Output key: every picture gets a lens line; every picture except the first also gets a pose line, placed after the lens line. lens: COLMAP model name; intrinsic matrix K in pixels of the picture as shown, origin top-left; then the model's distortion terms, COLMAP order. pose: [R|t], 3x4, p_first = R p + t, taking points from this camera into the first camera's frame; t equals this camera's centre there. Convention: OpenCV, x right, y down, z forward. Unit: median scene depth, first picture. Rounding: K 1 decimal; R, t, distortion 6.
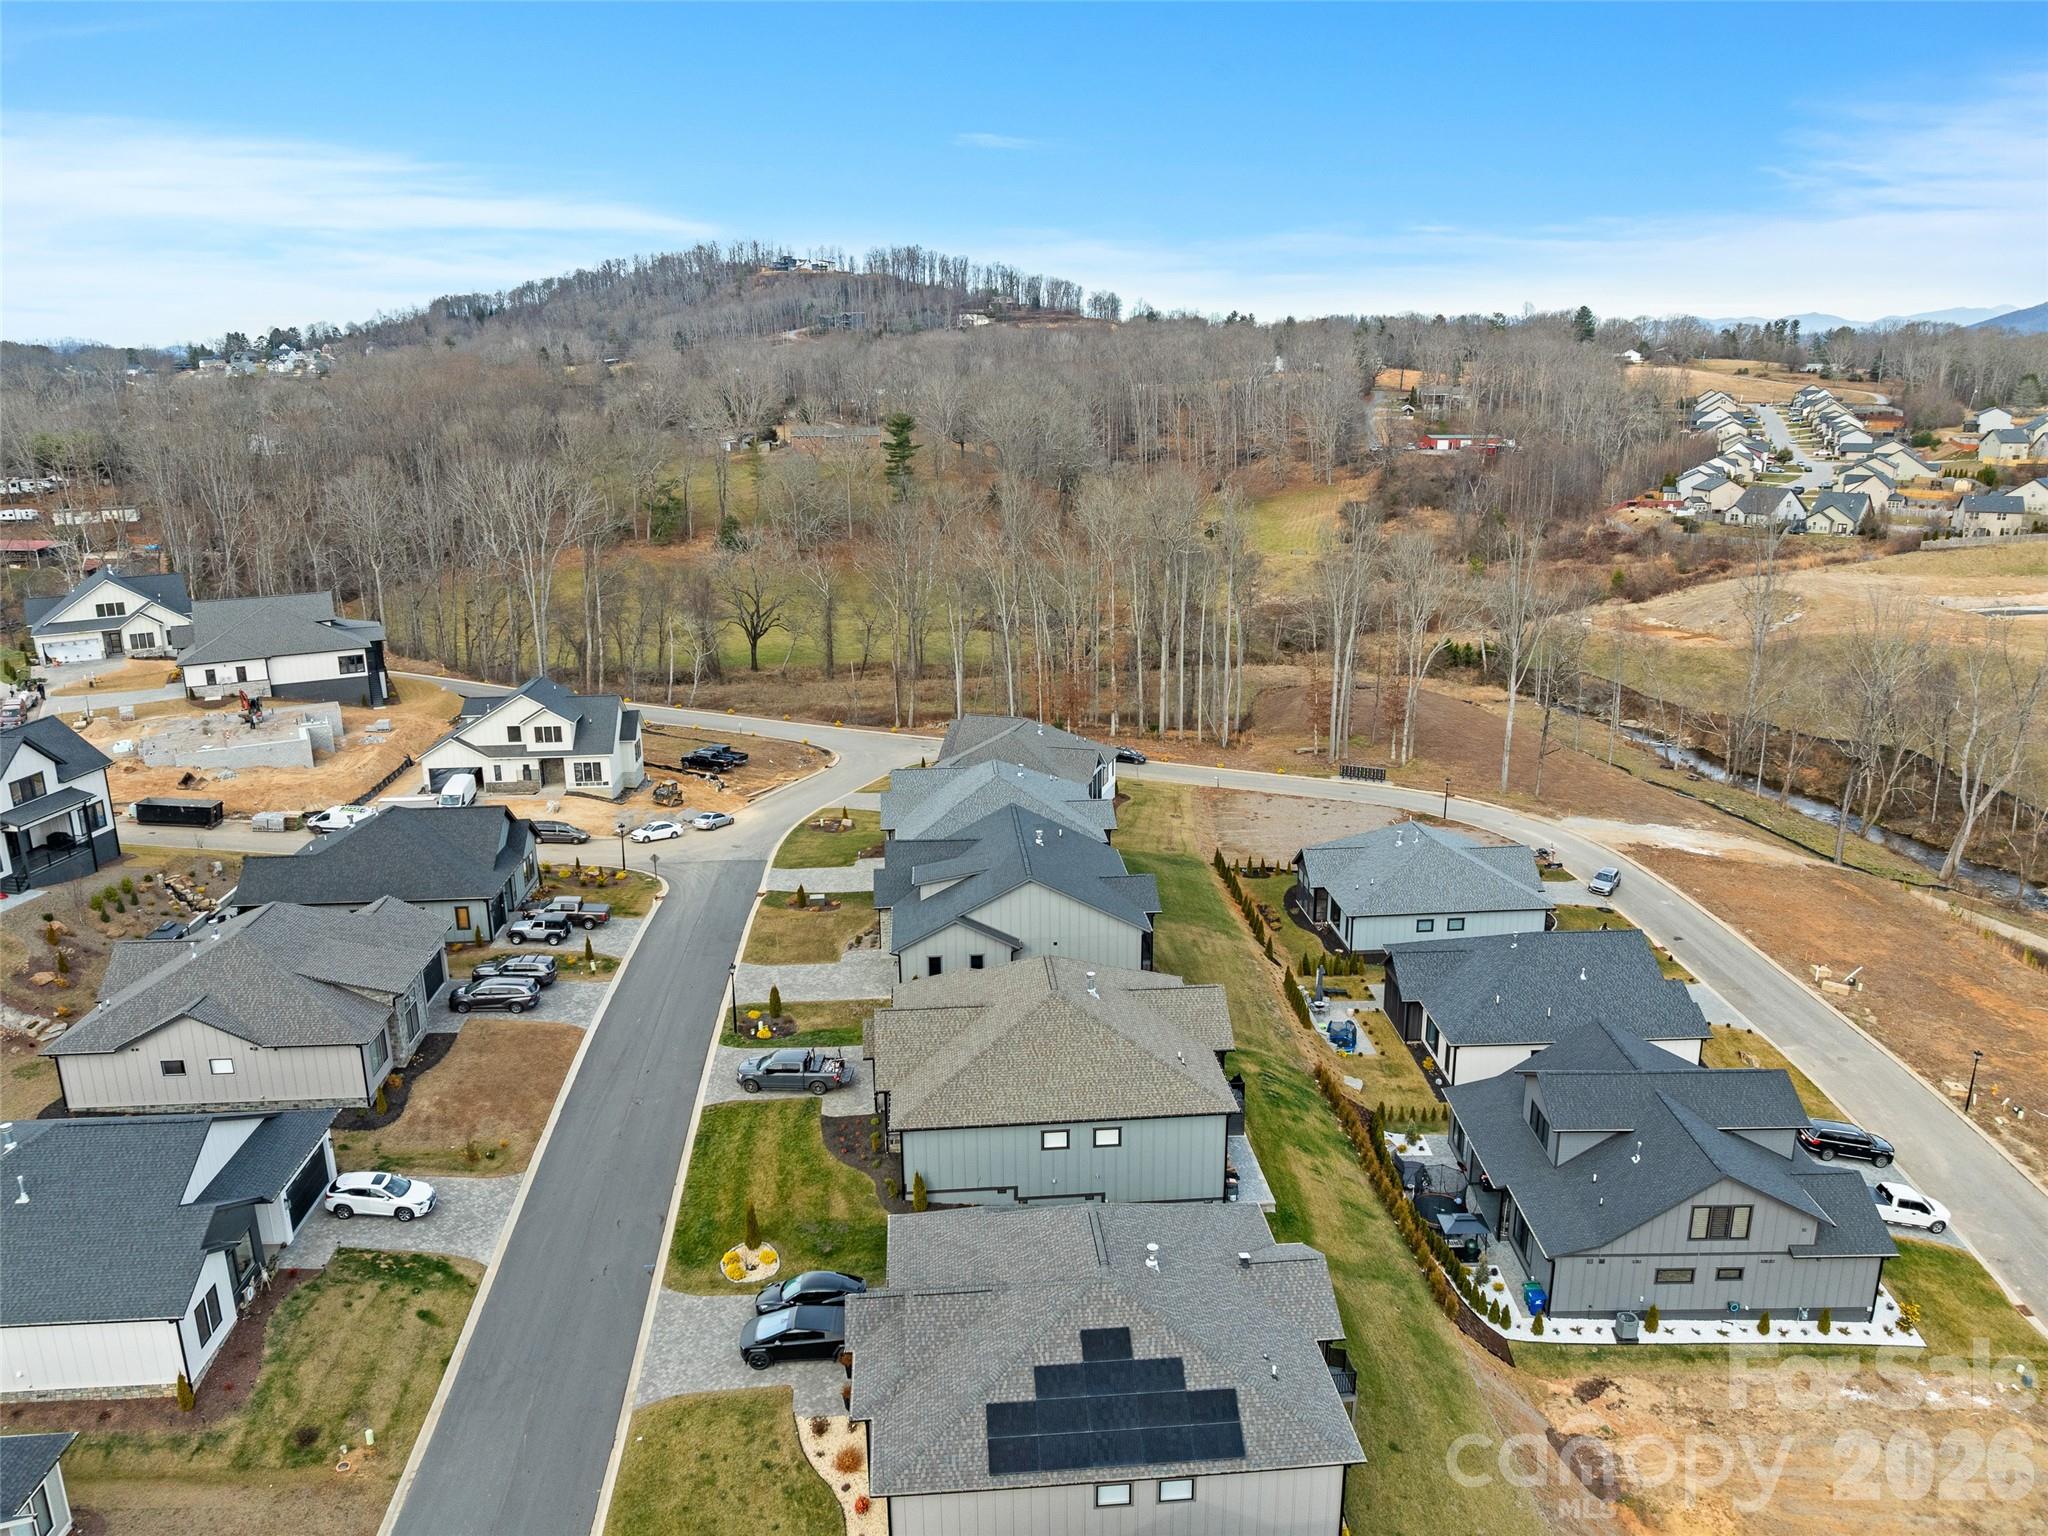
lens RADIAL K [[1499.7, 0, 966.0], [0, 1499.7, 766.7], [0, 0, 1]] dist [-0.032607, -0.000155]
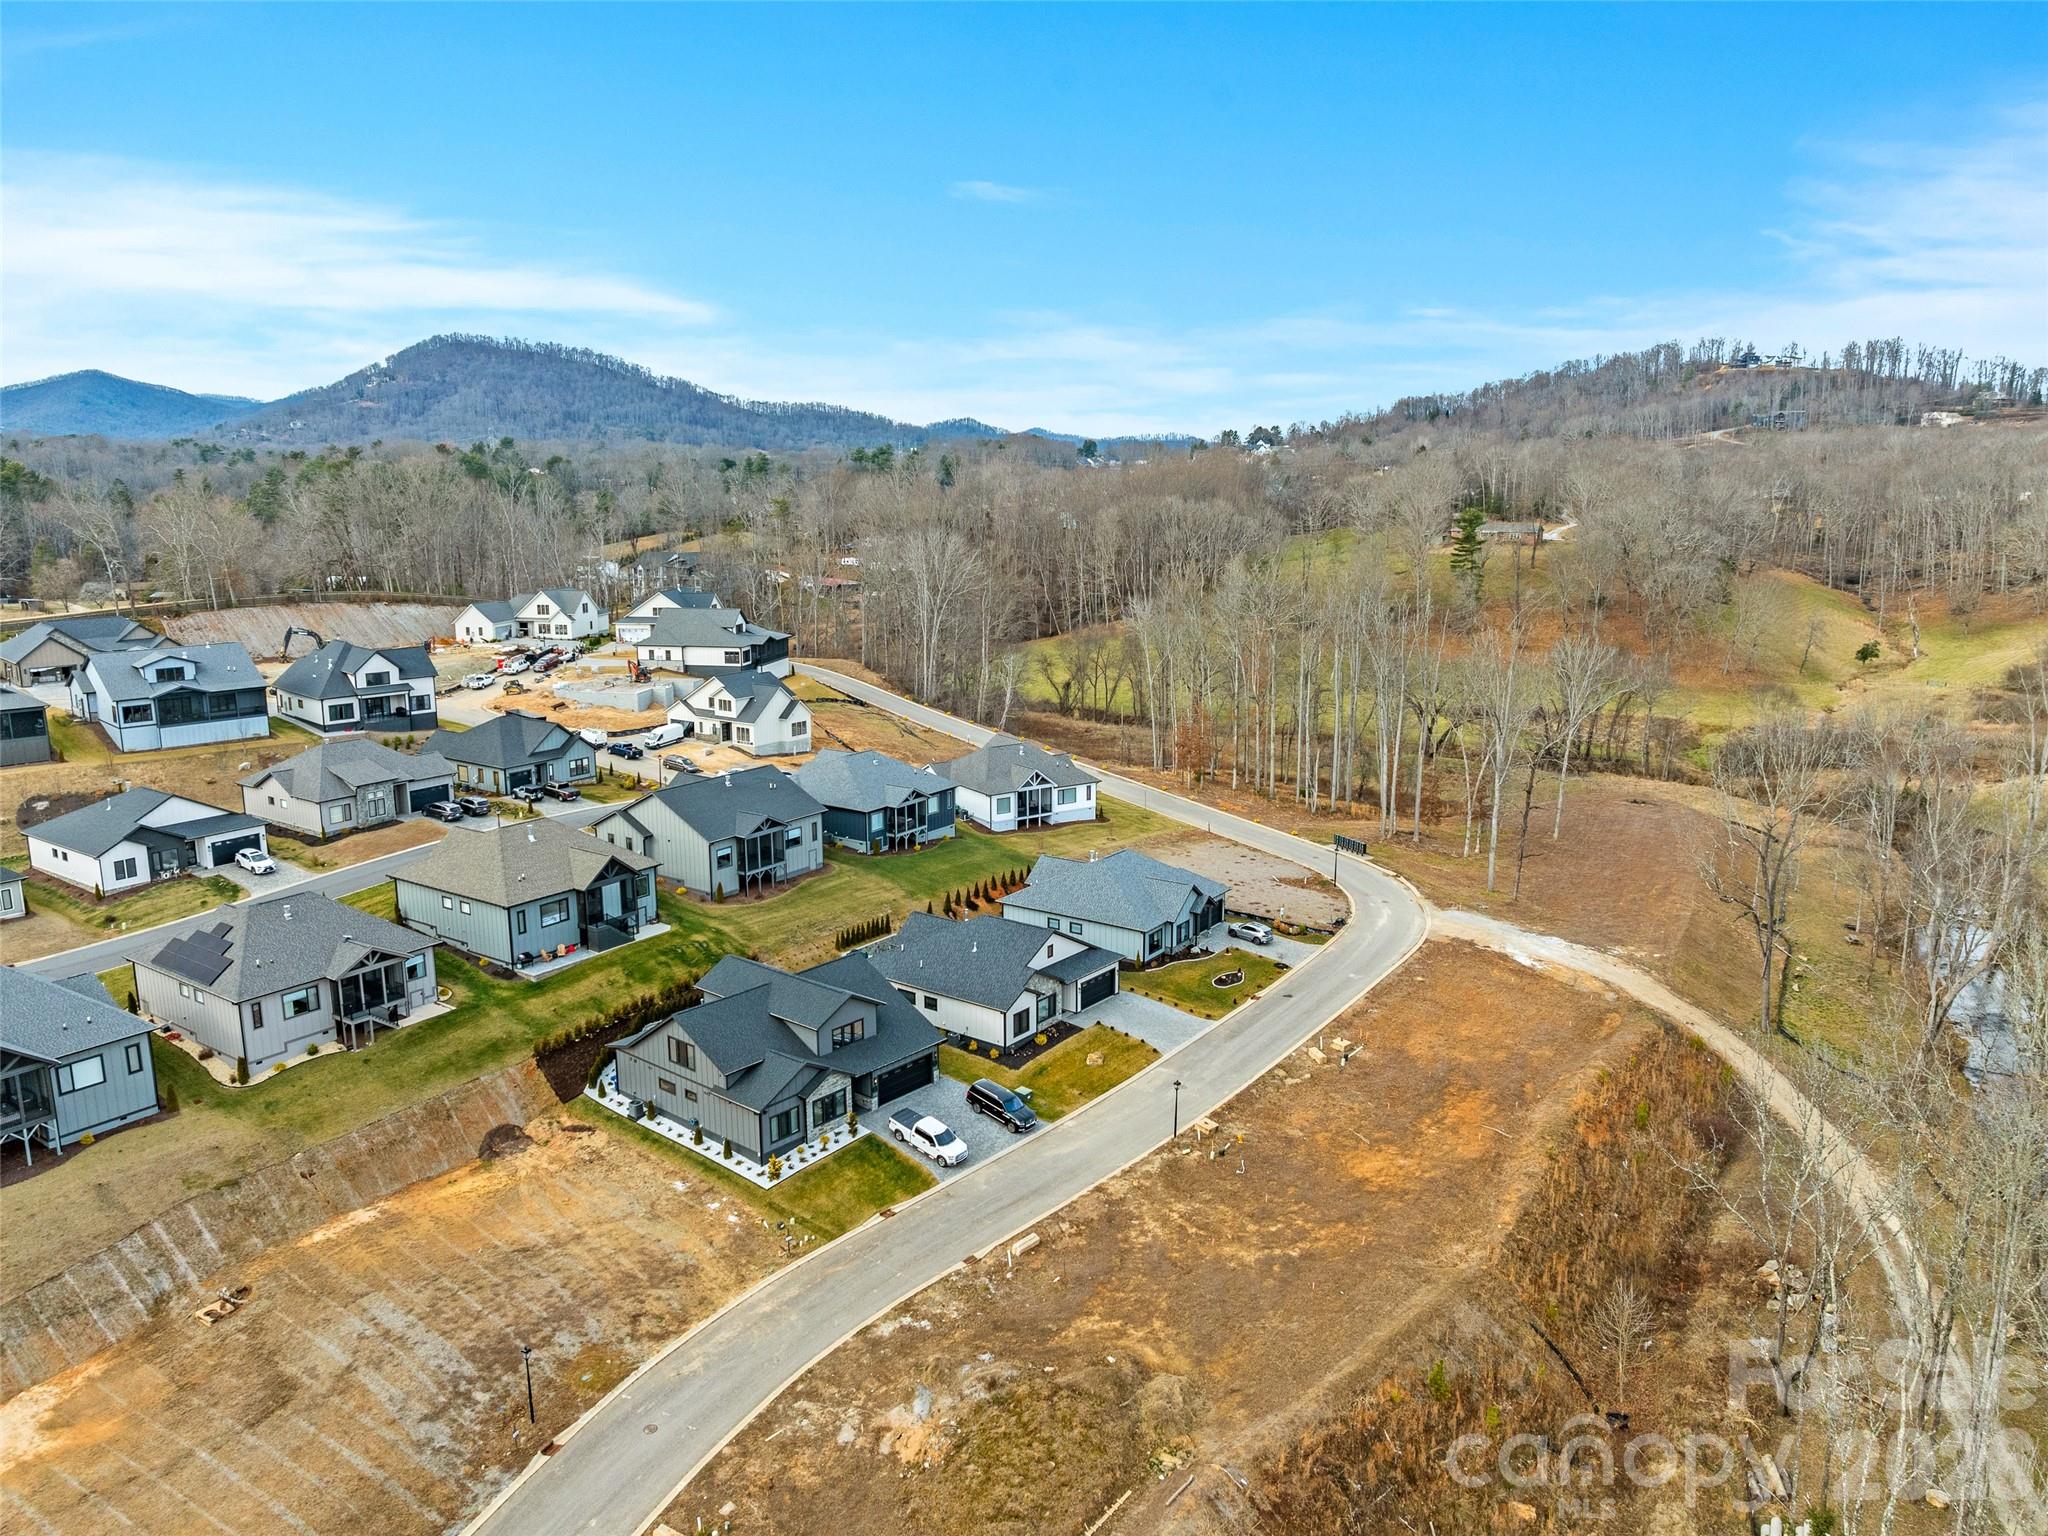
lens RADIAL K [[1499.7, 0, 966.0], [0, 1499.7, 766.7], [0, 0, 1]] dist [-0.032607, -0.000155]
pose [[0.754323, 0.134077, -0.642667, 0.850933], [-0.174281, 0.984696, 0.000873, -0.004469], [0.632948, 0.111346, 0.766145, 0.027724]]
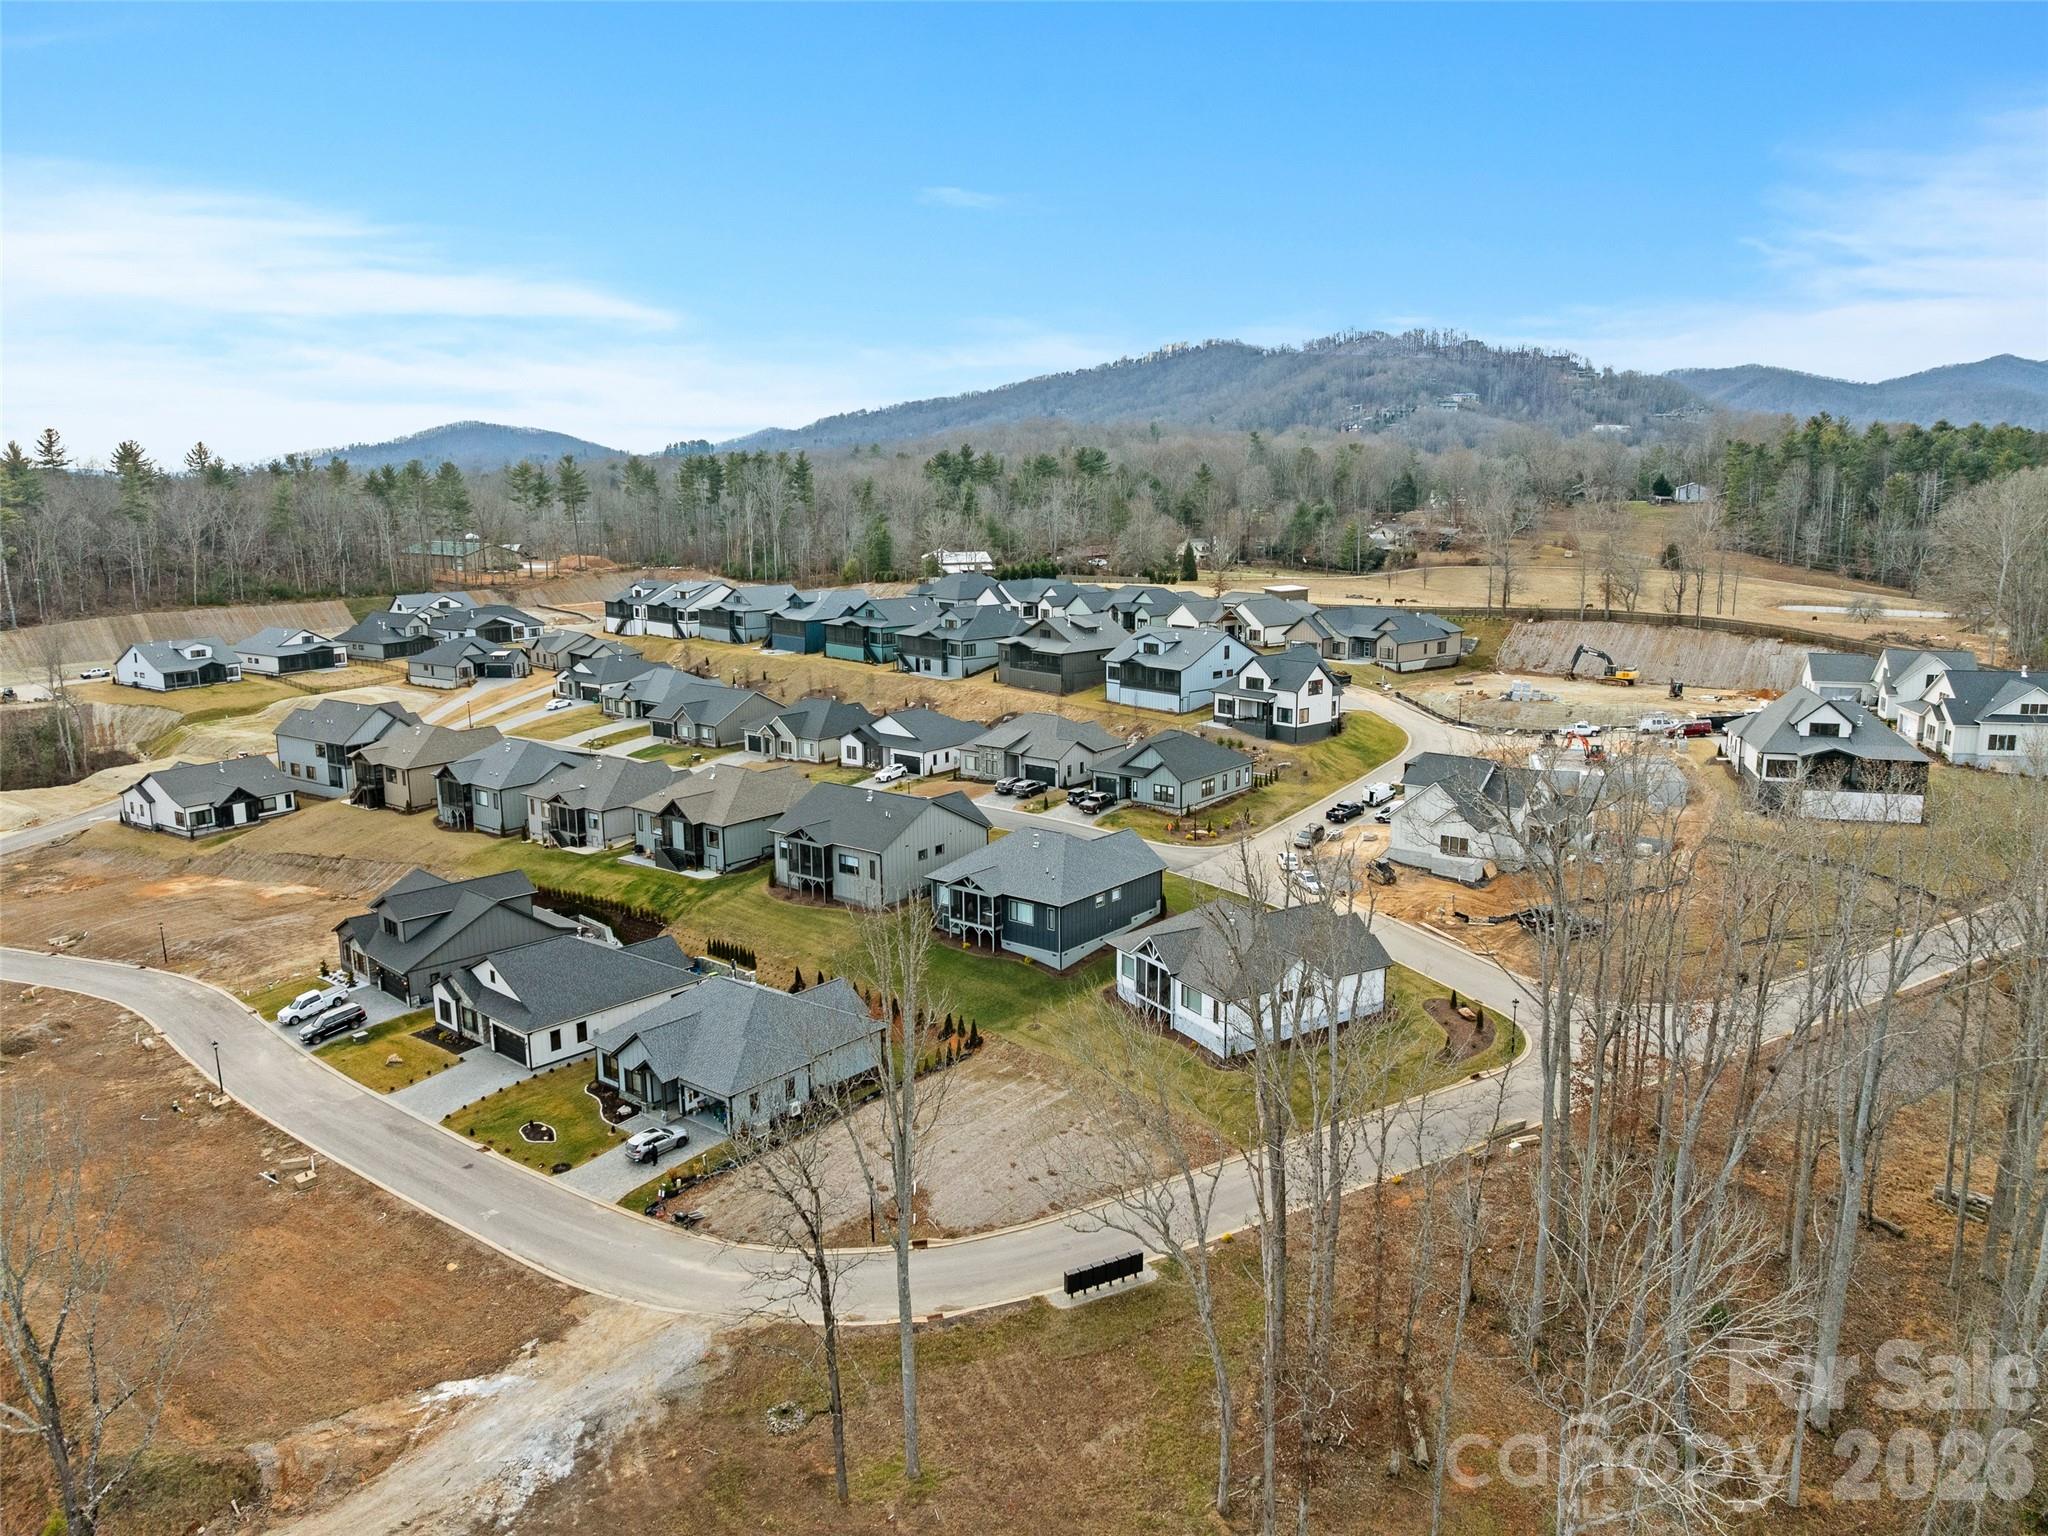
lens RADIAL K [[1425.9, 0, 1024.0], [0, 1425.9, 768.0], [0, 0, 1]] dist [-0.006789, -0.089374]
pose [[-0.678135, 0.158630, -0.717614, 0.708658], [-0.181151, 0.910224, 0.372392, -0.391733], [0.712262, 0.382528, -0.588519, 1.424345]]
